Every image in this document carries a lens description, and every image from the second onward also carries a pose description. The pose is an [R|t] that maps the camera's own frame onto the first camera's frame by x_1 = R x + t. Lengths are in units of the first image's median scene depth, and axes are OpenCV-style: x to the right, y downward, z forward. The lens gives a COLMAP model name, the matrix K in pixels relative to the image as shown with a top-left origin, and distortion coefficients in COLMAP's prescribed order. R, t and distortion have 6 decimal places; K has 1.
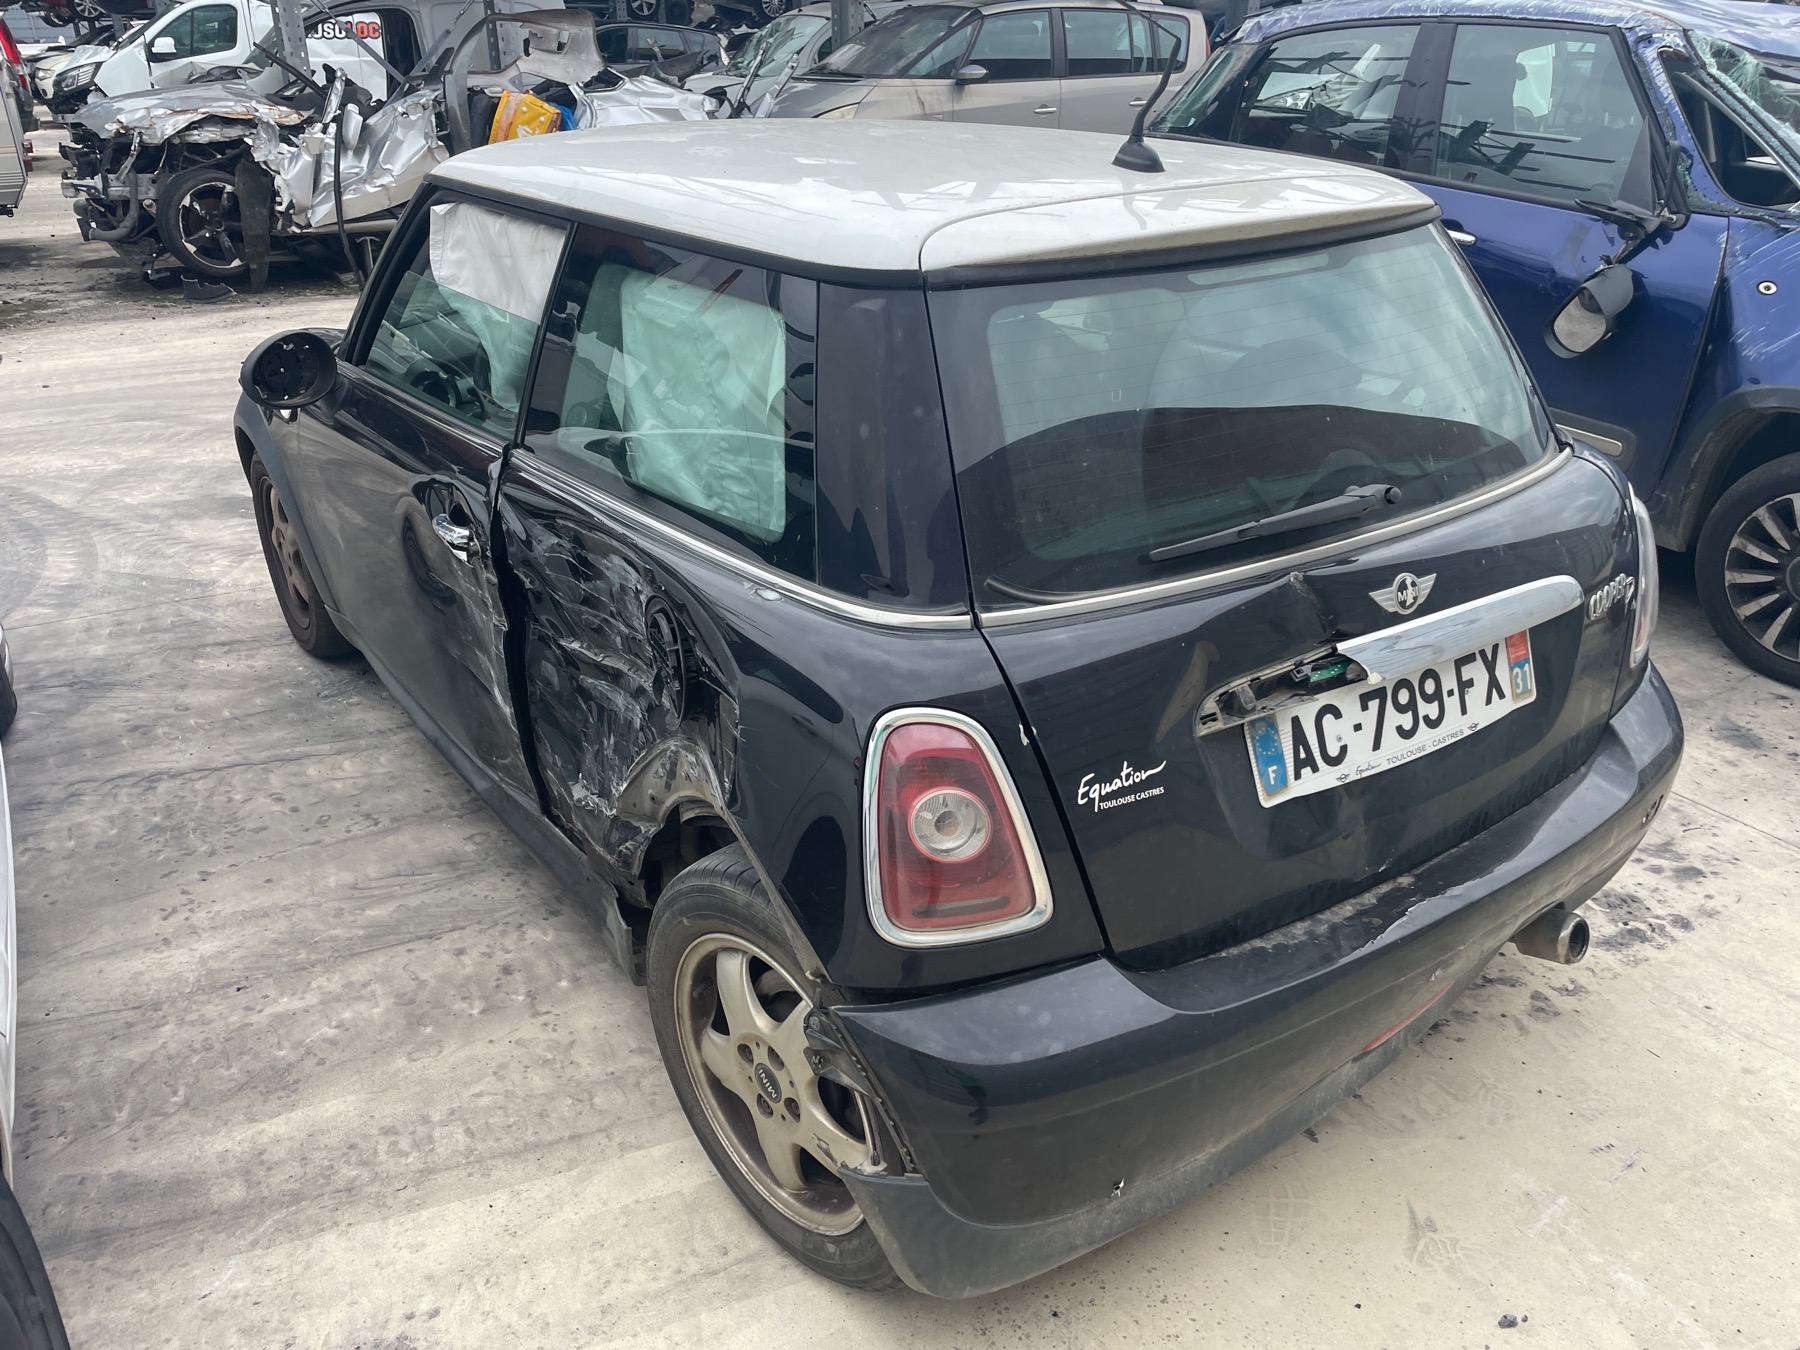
lens RADIAL K [[1379.1, 0, 900.0], [0, 1379.1, 675.0], [0, 0, 1]] dist [0.034892, -0.047606]
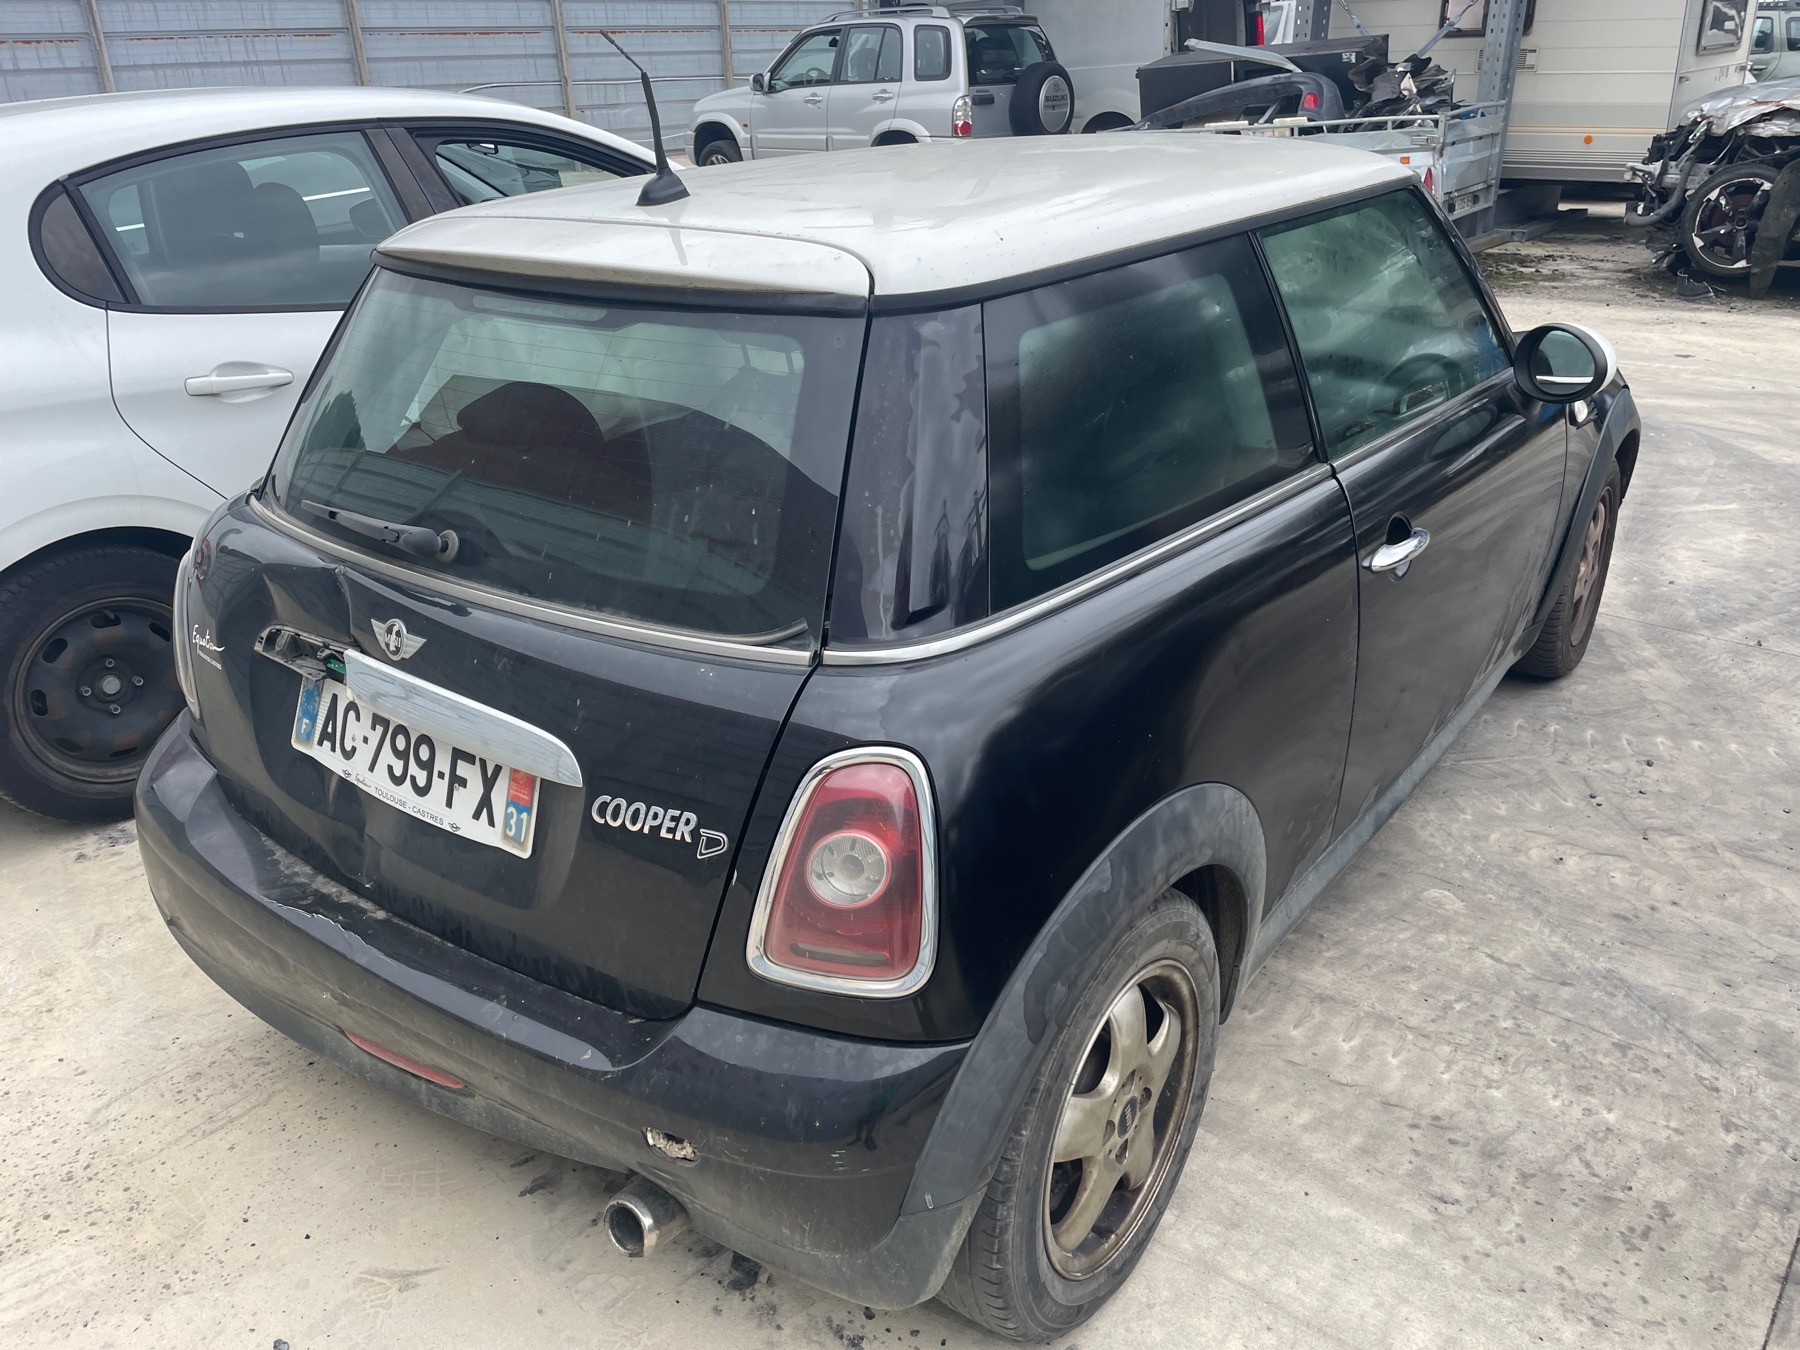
lens RADIAL K [[1390.1, 0, 900.0], [0, 1390.1, 675.0], [0, 0, 1]] dist [0.000382, -0.016222]
pose [[0.328829, 0.387896, -0.861051, 1.244092], [-0.374359, 0.890599, 0.258242, -0.394204], [0.867022, 0.237424, 0.438067, 0.815211]]
